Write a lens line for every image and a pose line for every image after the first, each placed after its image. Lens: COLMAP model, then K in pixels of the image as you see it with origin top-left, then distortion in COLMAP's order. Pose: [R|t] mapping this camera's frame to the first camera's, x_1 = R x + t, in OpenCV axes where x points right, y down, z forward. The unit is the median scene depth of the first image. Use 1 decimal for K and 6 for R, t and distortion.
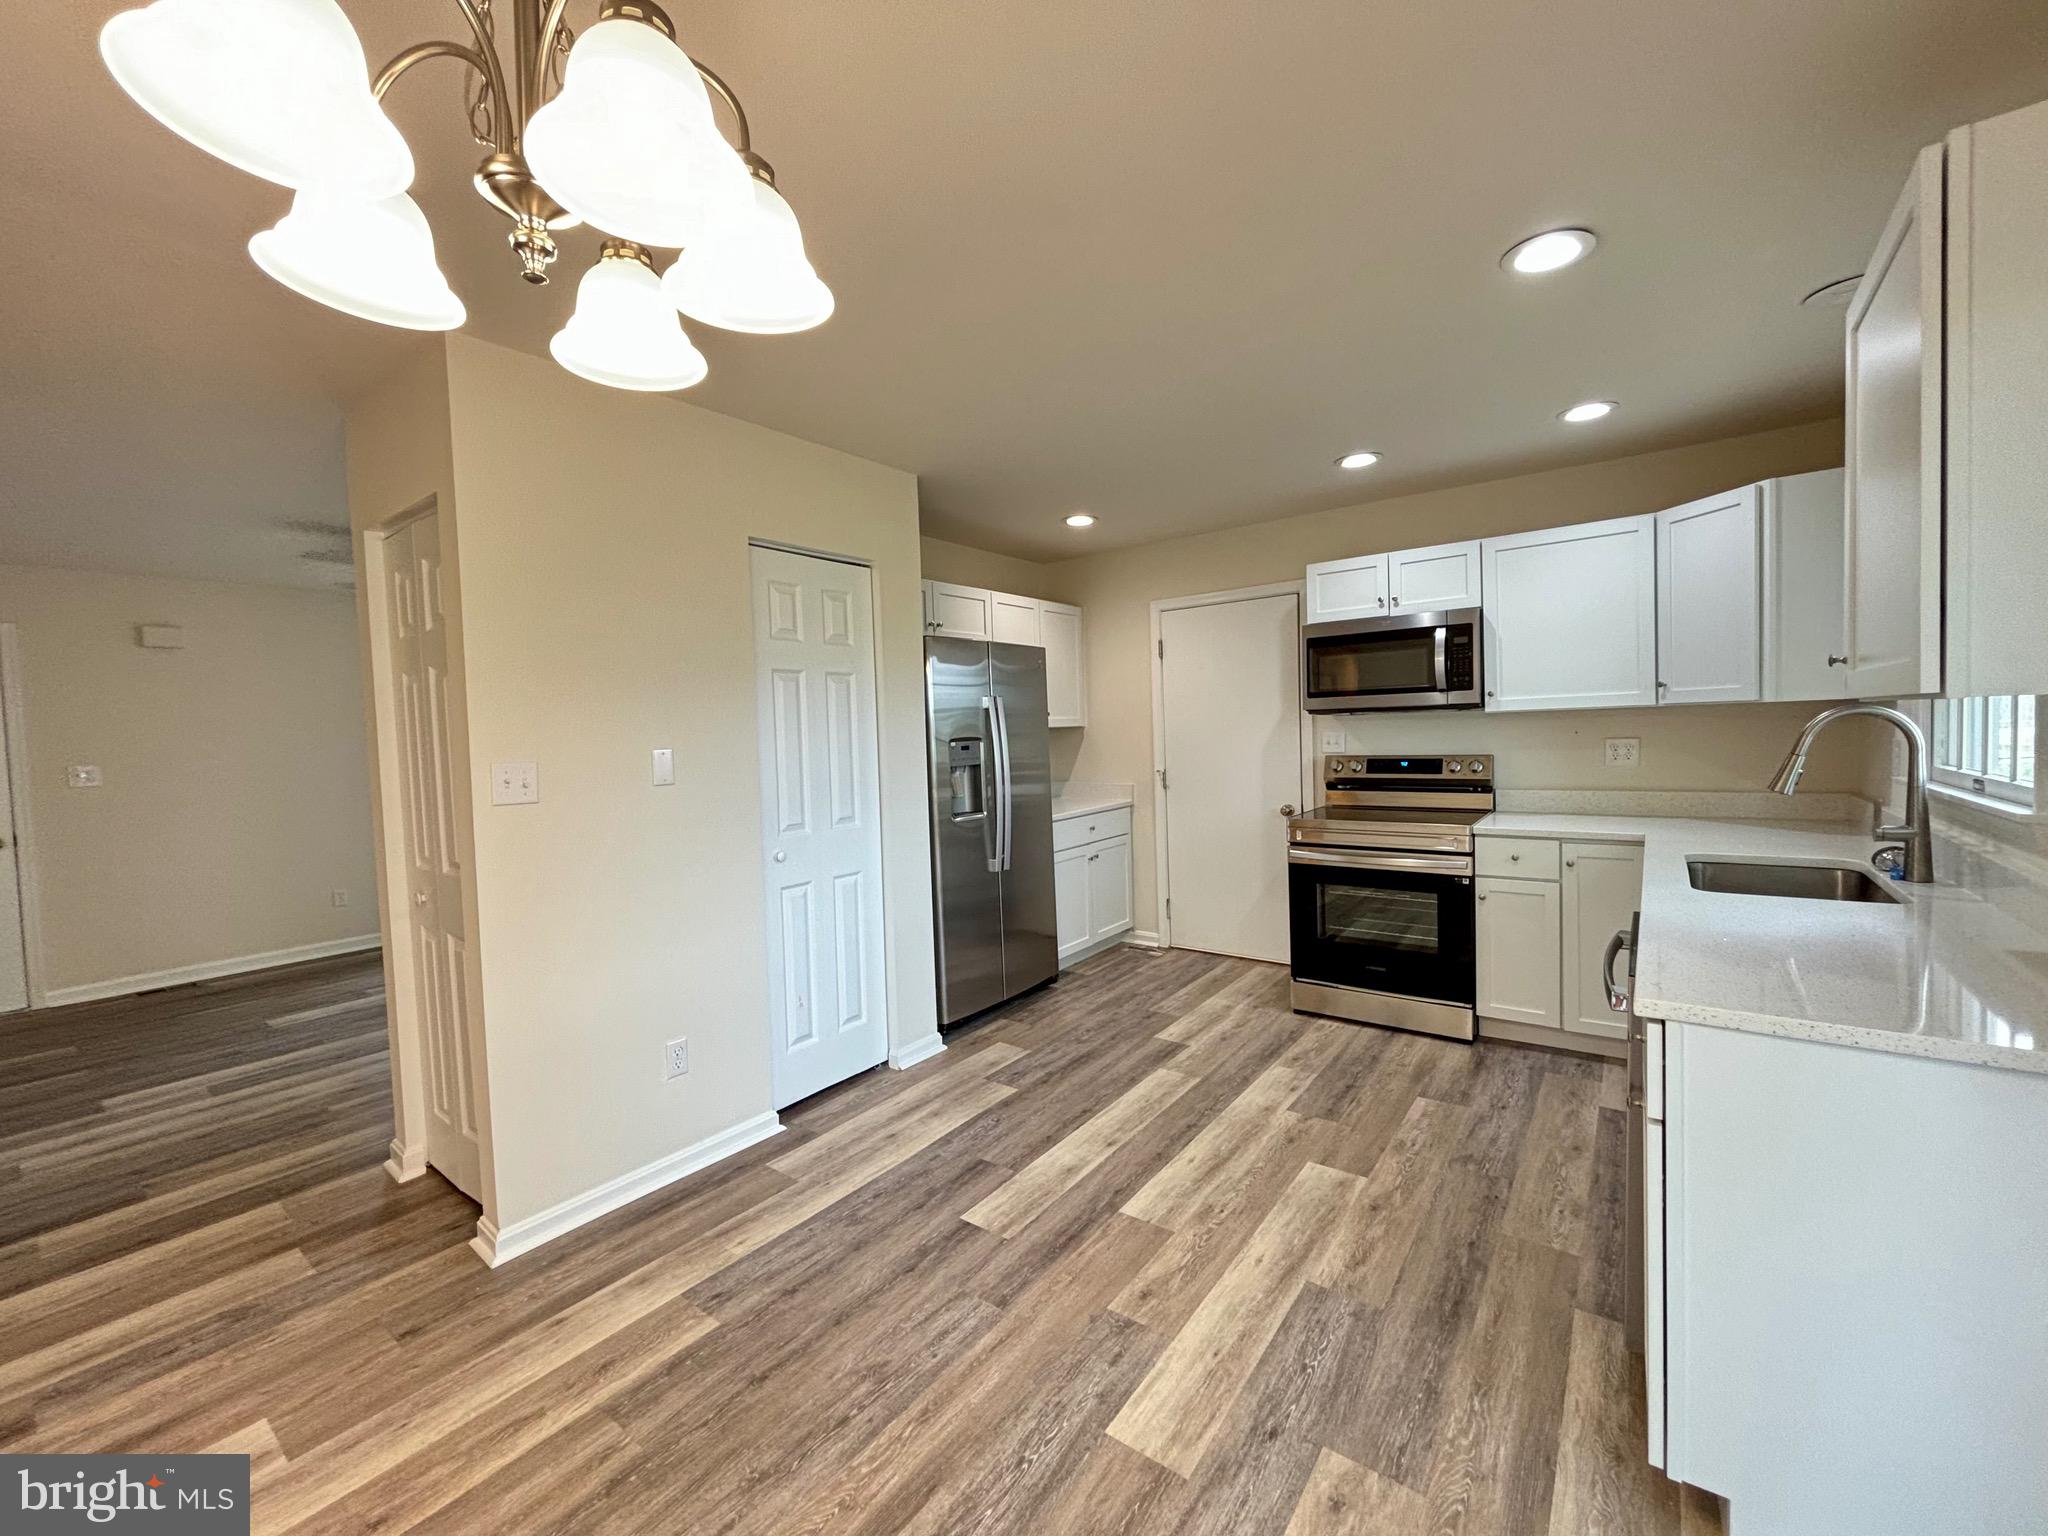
lens RADIAL K [[833.6, 0, 1016.1], [0, 833.6, 765.9], [0, 0, 1]] dist [0.000933, 0.003142]
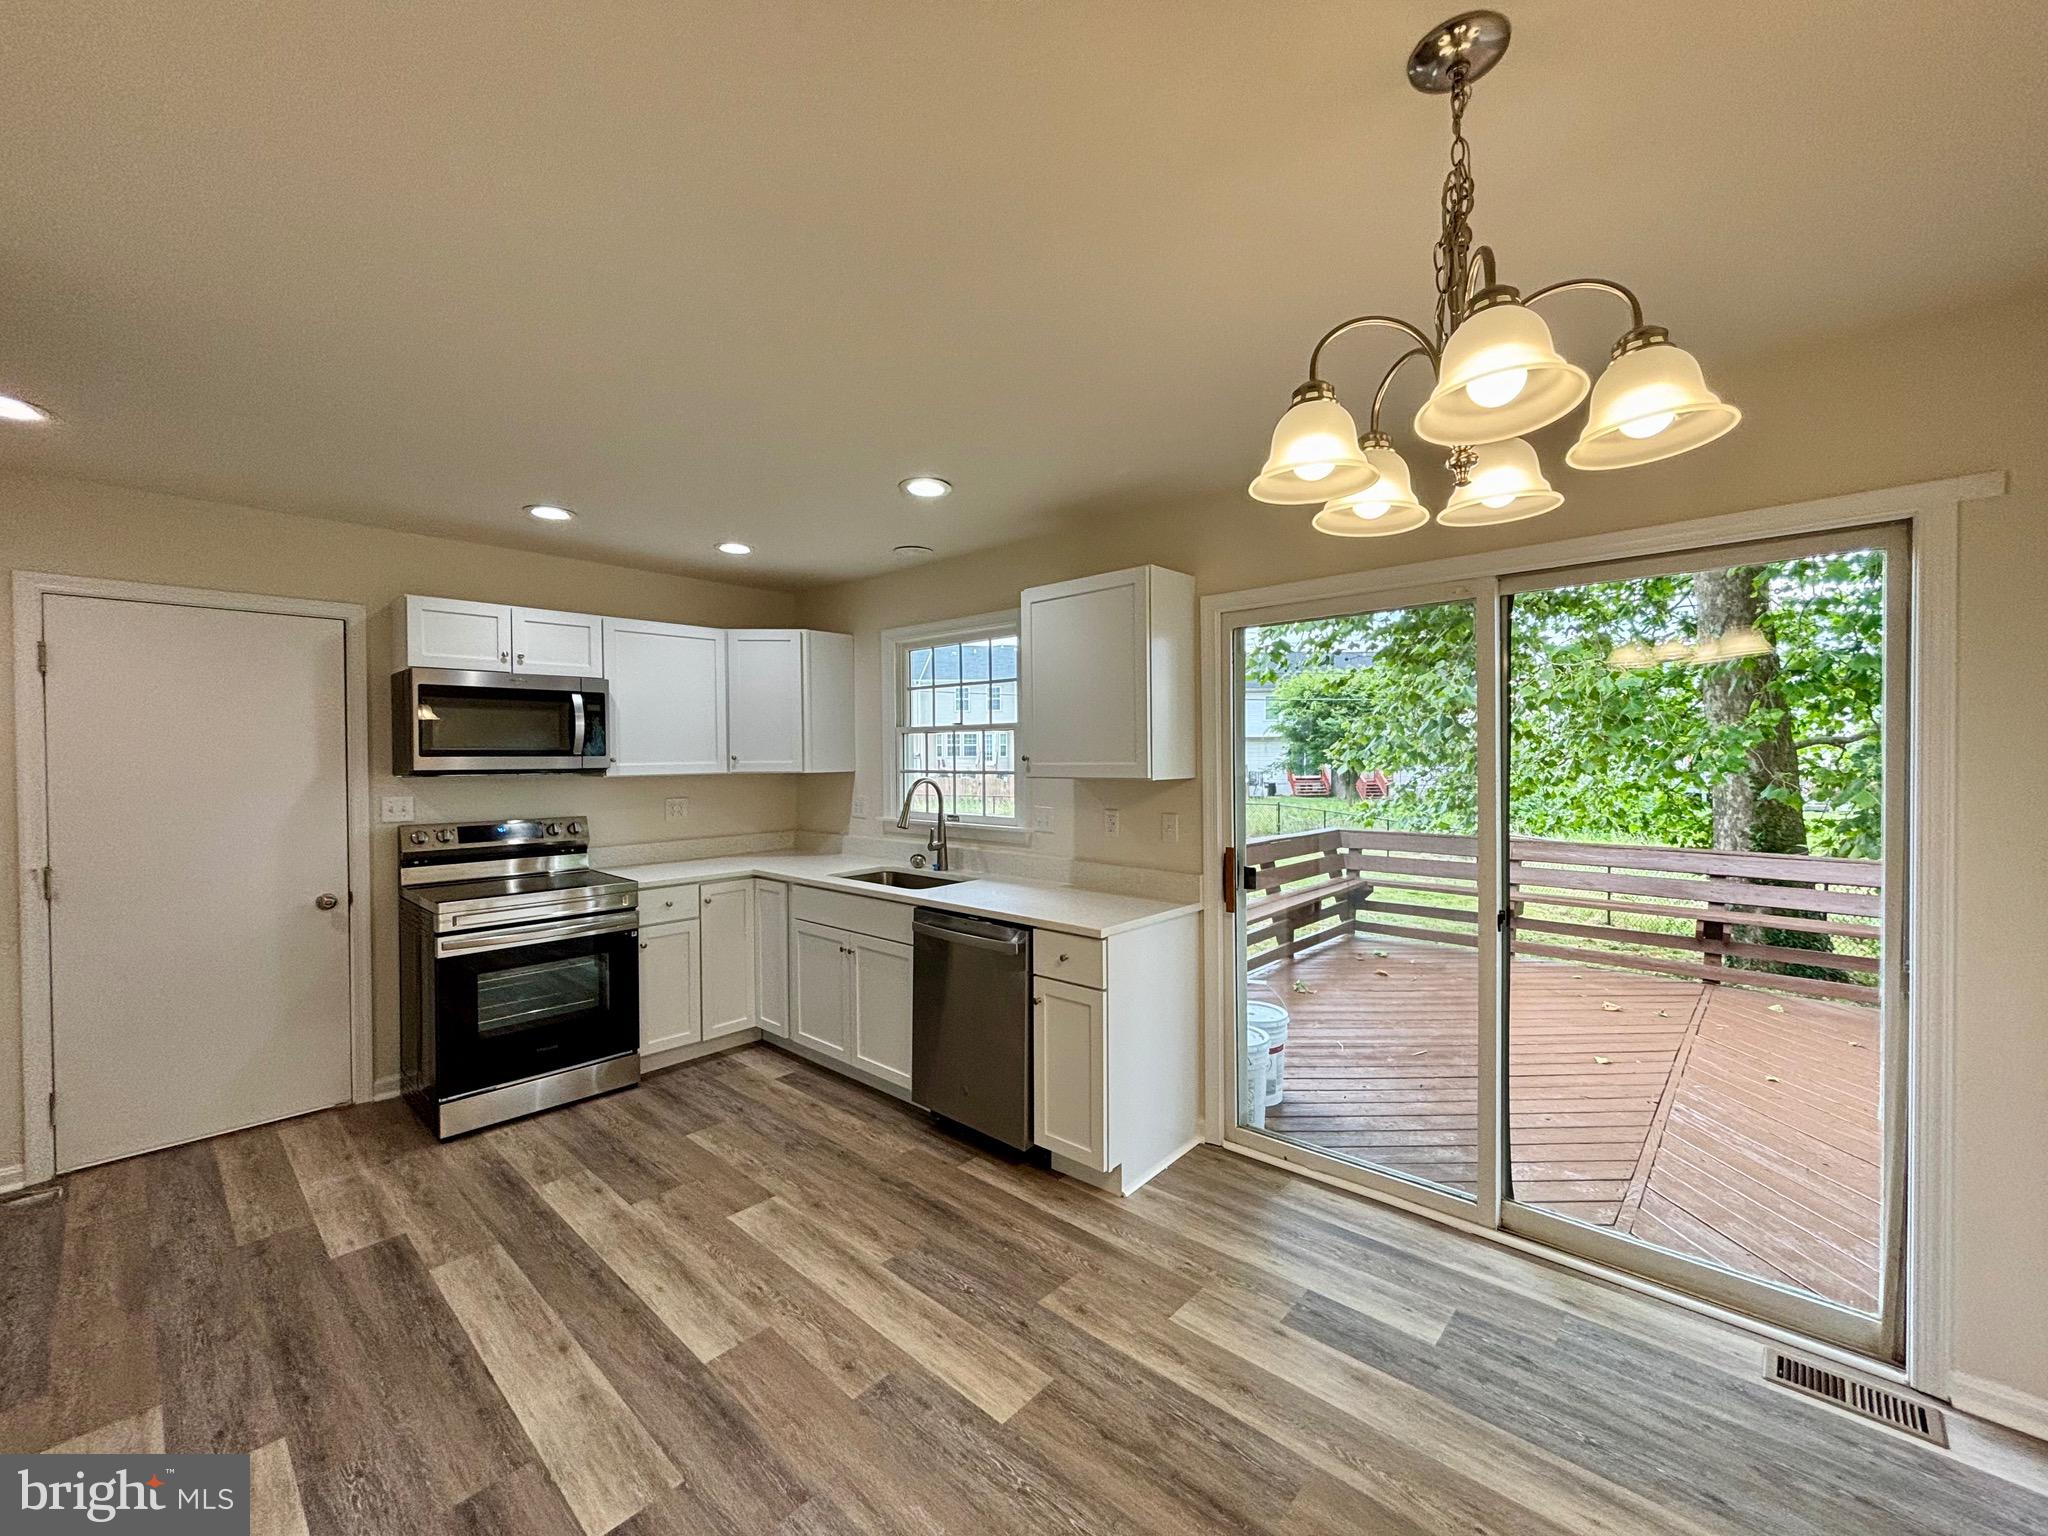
lens RADIAL K [[833.6, 0, 1022.3], [0, 833.6, 764.9], [0, 0, 1]] dist [0.000933, 0.003142]
pose [[0.095436, 0.020901, 0.995216, -1.085808], [0.049513, 0.998442, -0.025717, -0.060027], [-0.994203, 0.051730, 0.094252, 0.869473]]
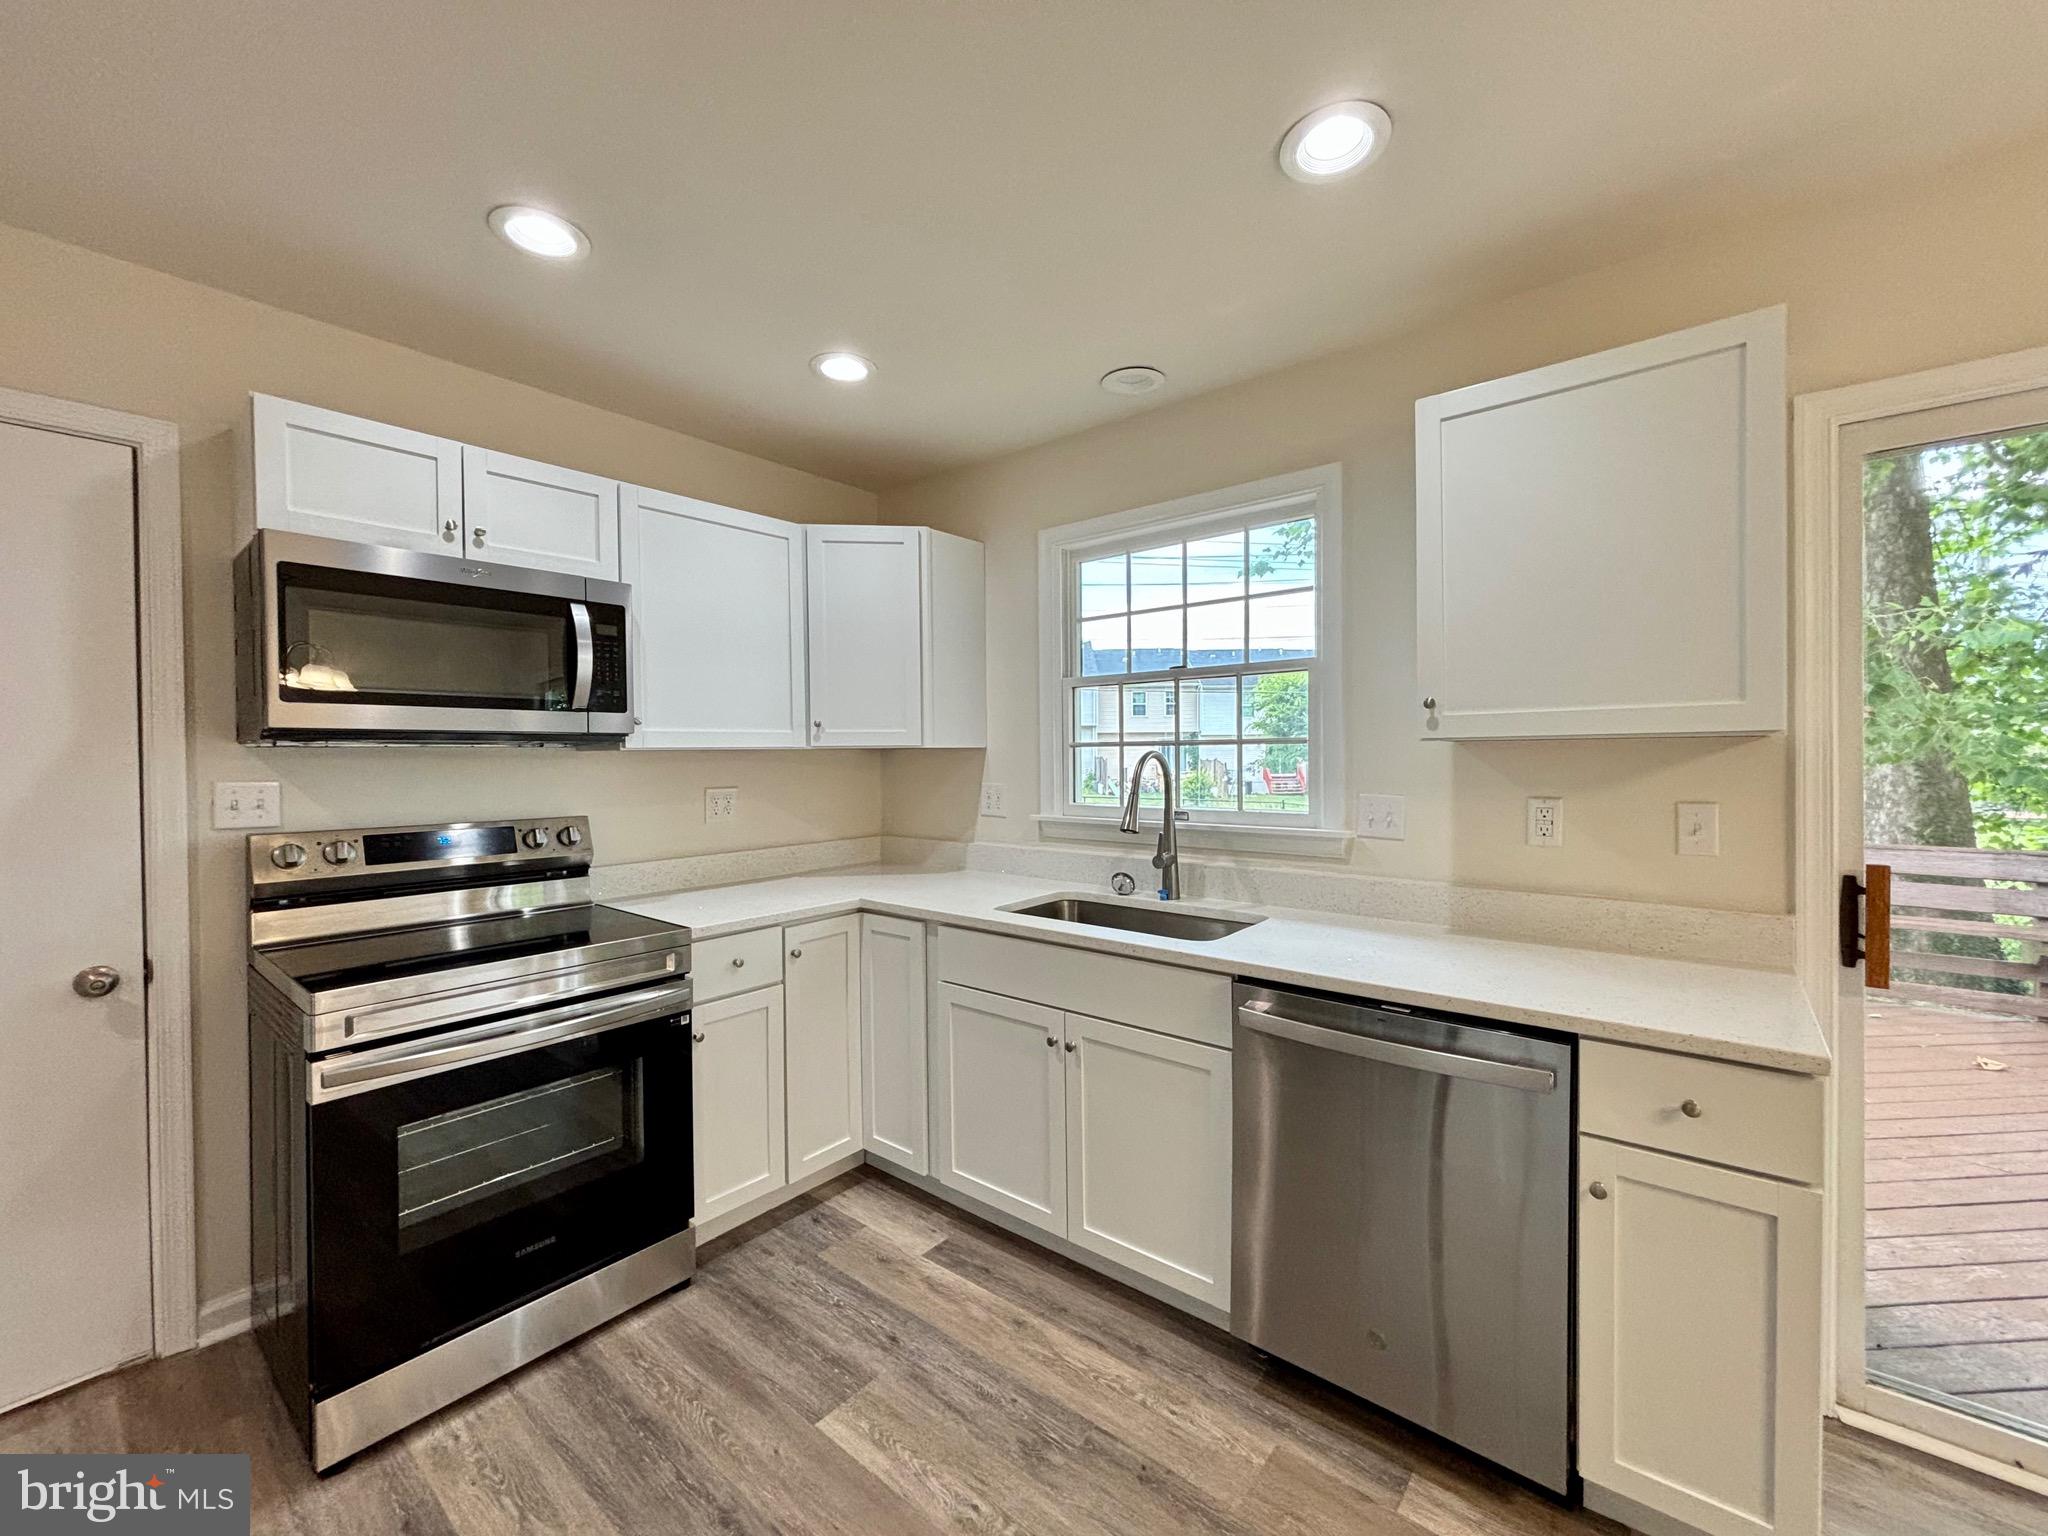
lens RADIAL K [[833.6, 0, 1025.3], [0, 833.6, 765.7], [0, 0, 1]] dist [0.000933, 0.003142]
pose [[0.036645, 0.019680, 0.999135, -0.162033], [0.053782, 0.998318, -0.021636, -0.050683], [-0.997880, 0.054528, 0.035525, 1.594644]]
